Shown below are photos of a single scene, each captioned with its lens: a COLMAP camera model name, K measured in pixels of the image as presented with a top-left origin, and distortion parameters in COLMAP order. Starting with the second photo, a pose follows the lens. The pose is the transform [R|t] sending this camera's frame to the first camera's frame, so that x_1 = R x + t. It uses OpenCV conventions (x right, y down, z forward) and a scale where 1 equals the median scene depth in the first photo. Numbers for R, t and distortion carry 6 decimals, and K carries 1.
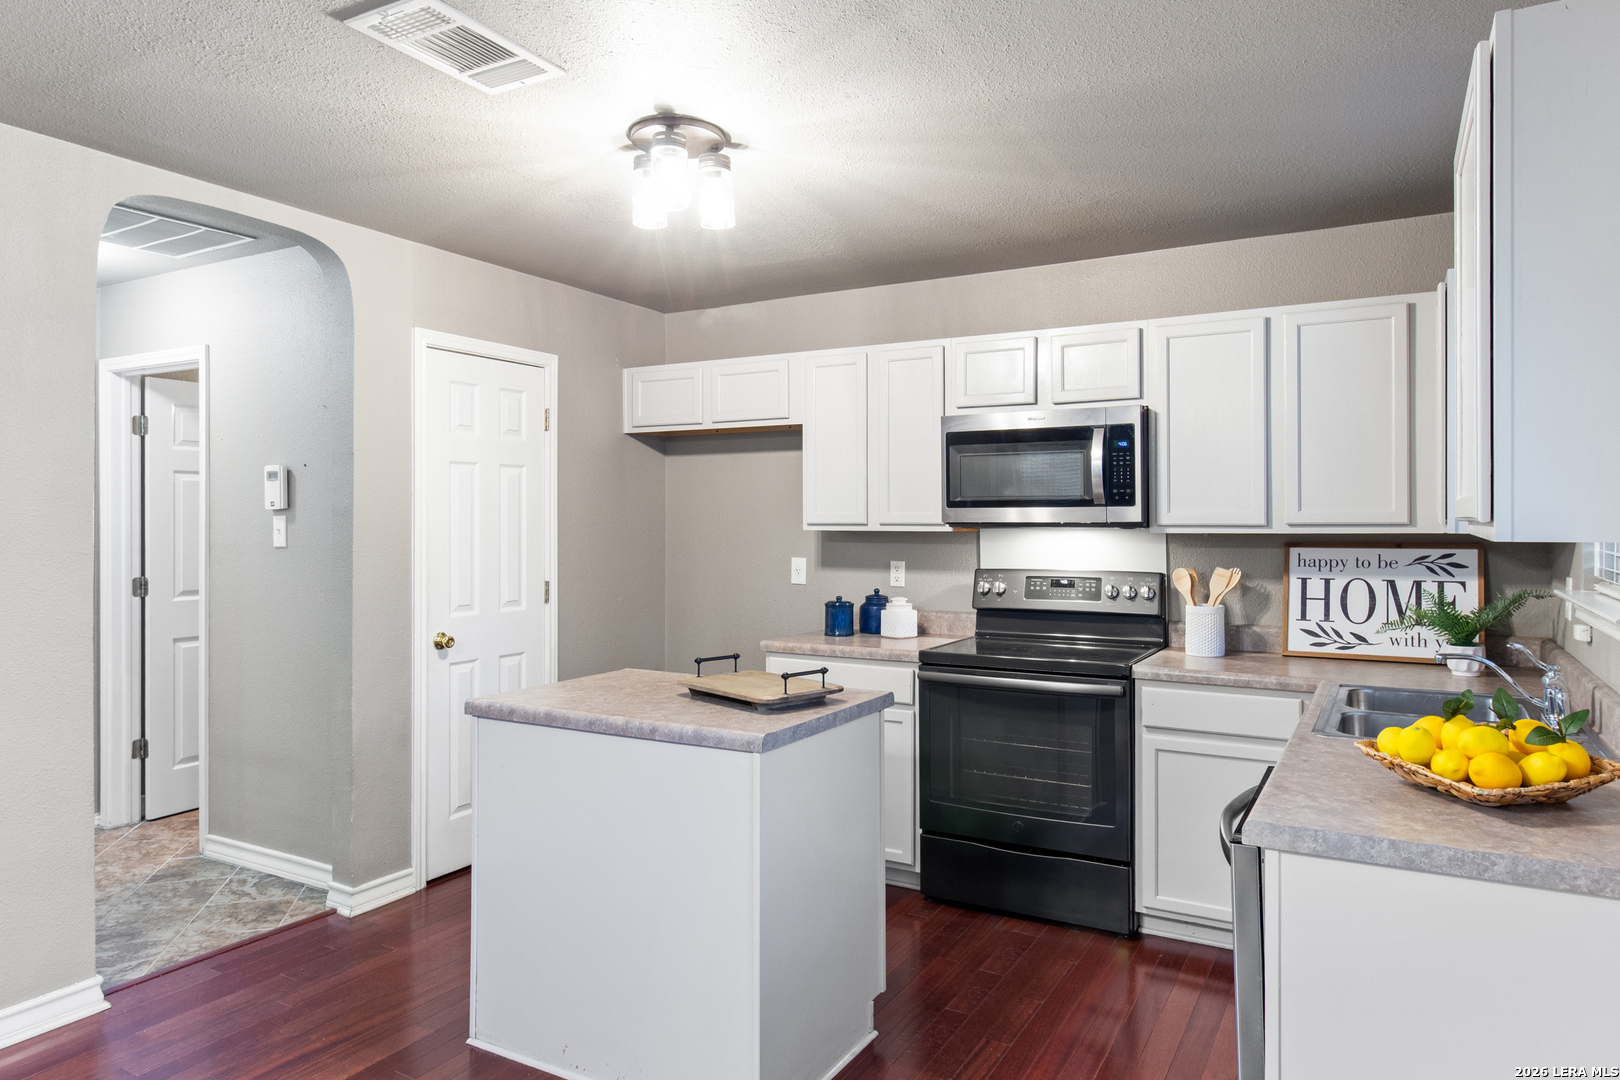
lens RADIAL K [[1043.0, 0, 811.9], [0, 1043.0, 515.8], [0, 0, 1]] dist [-0.001507, -0.000710]
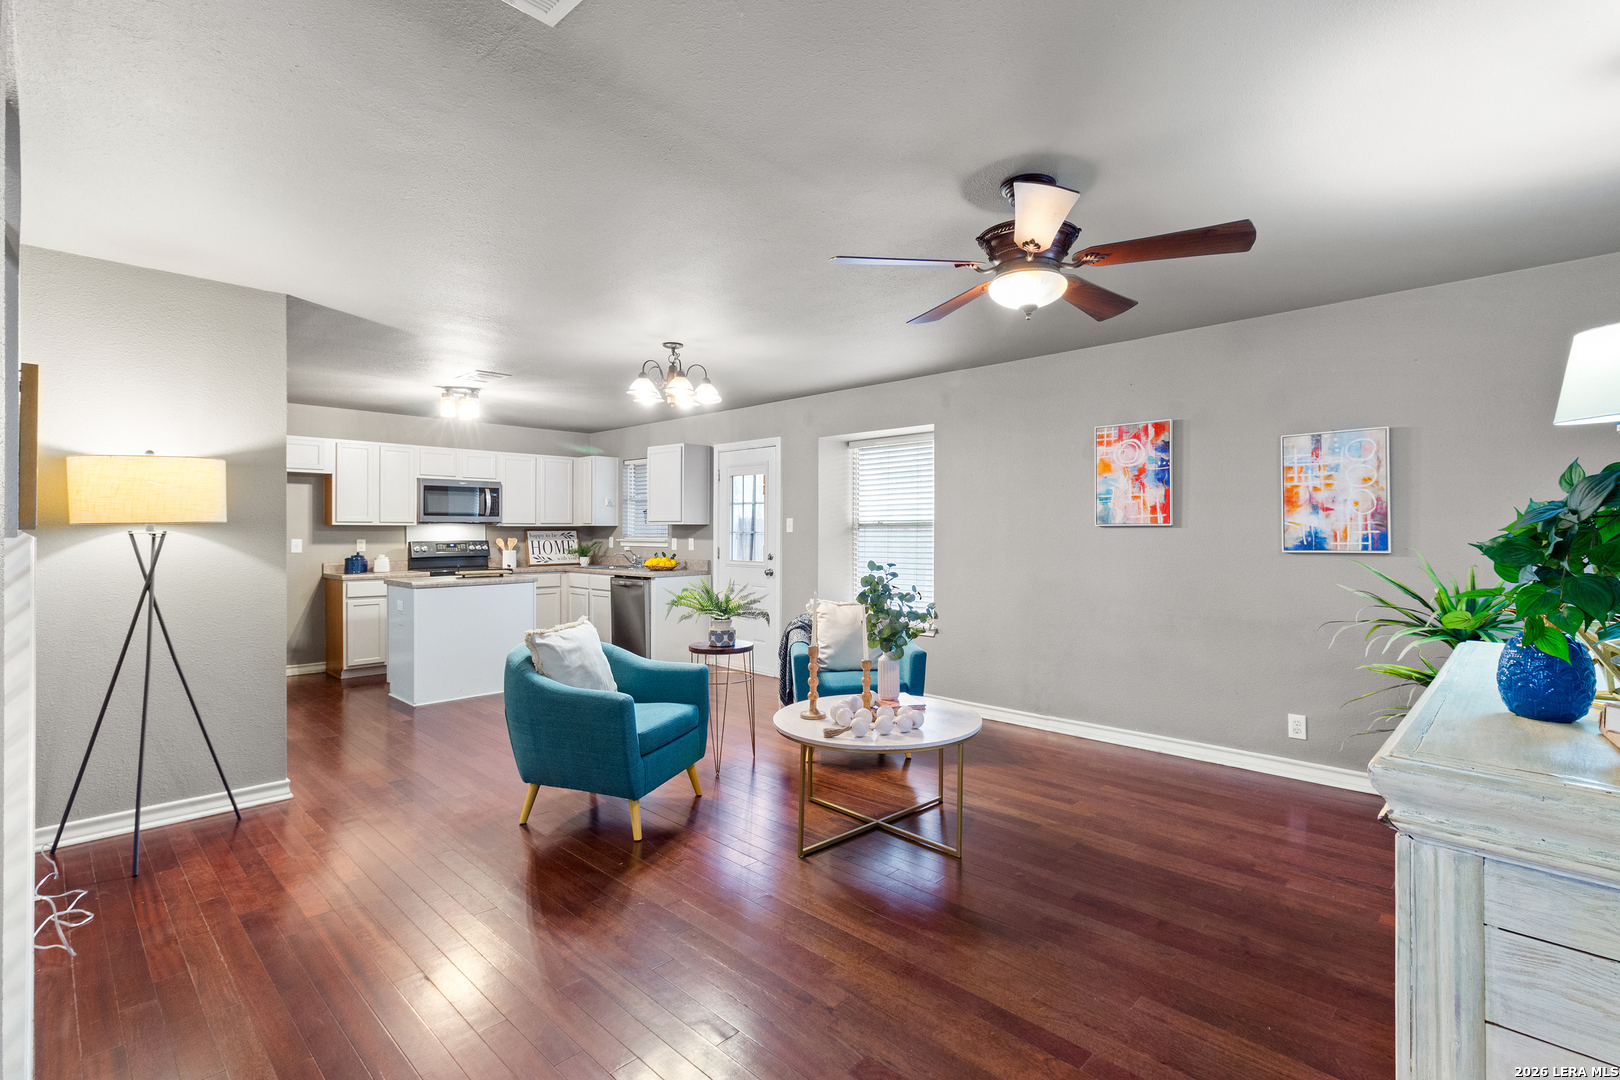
lens RADIAL K [[756.0, 0, 829.6], [0, 756.0, 530.0], [0, 0, 1]] dist [0.004154, 0.000865]
pose [[0.238588, 0.000299, 0.971121, -1.509478], [-0.002973, 0.999995, 0.000422, 0.023678], [-0.971116, -0.002988, 0.238588, -0.400024]]
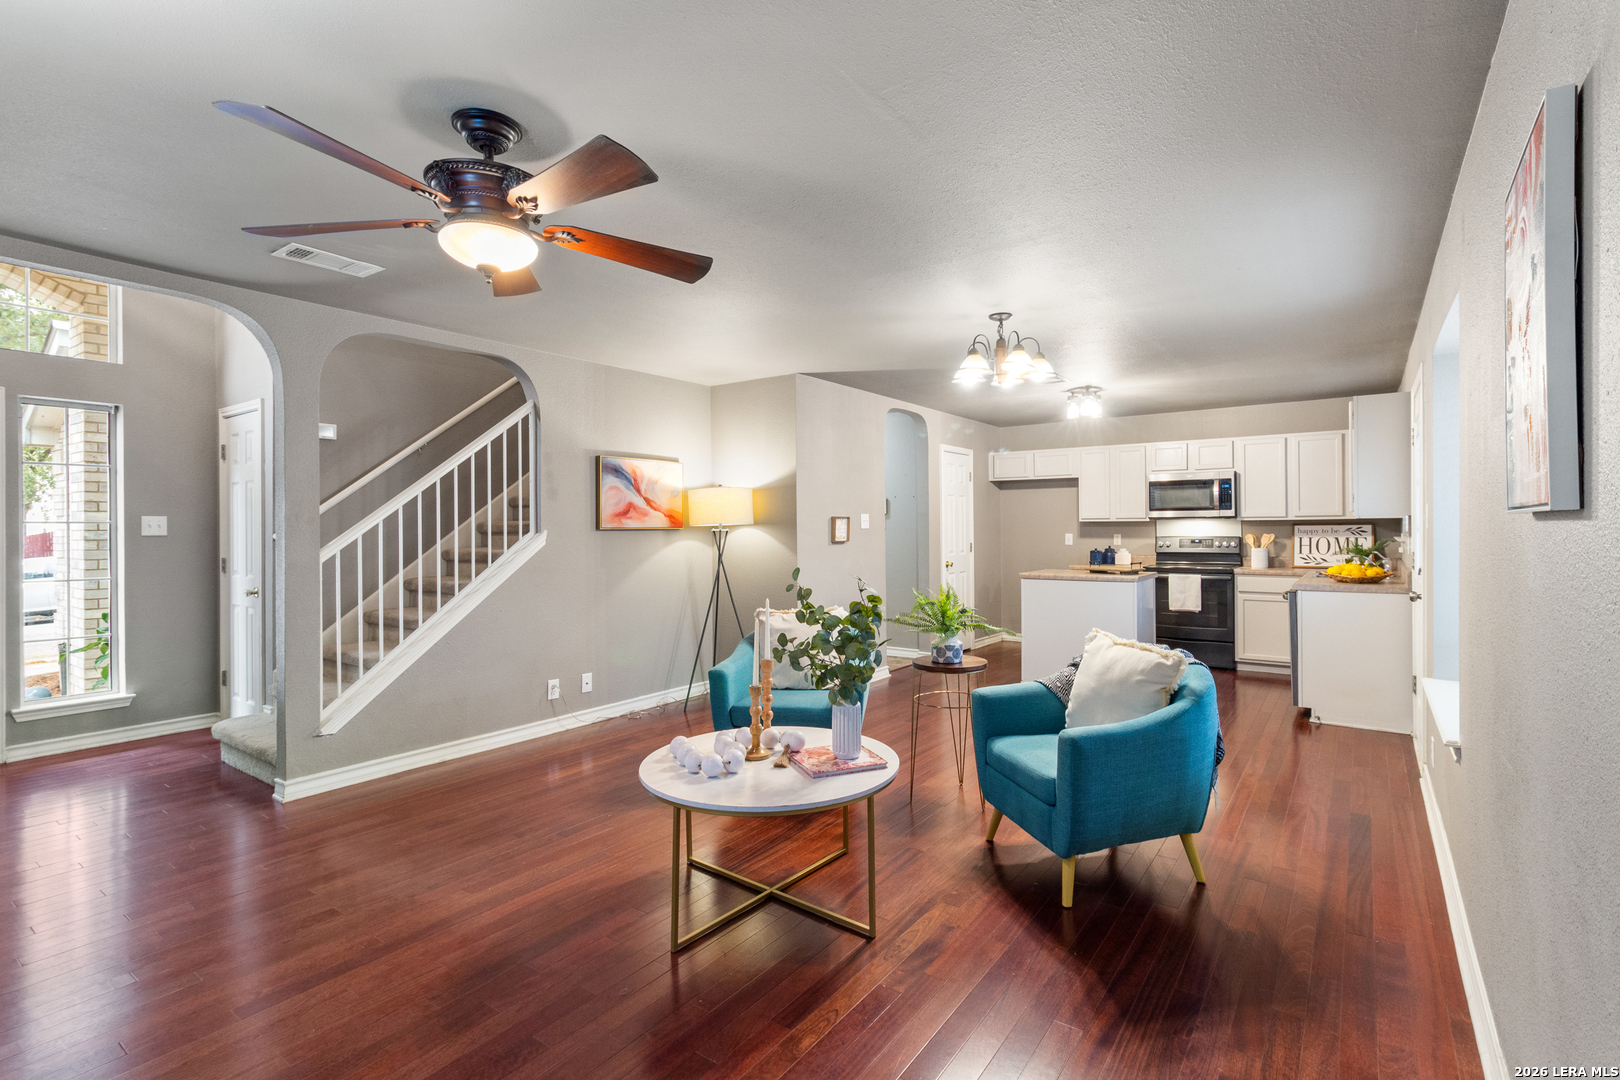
lens RADIAL K [[756.0, 0, 829.6], [0, 756.0, 530.0], [0, 0, 1]] dist [0.004154, 0.000865]
pose [[0.995081, -0.006052, -0.098882, -0.494448], [0.007061, 0.999927, 0.009855, 0.015053], [0.098815, -0.010505, 0.995050, -0.963124]]
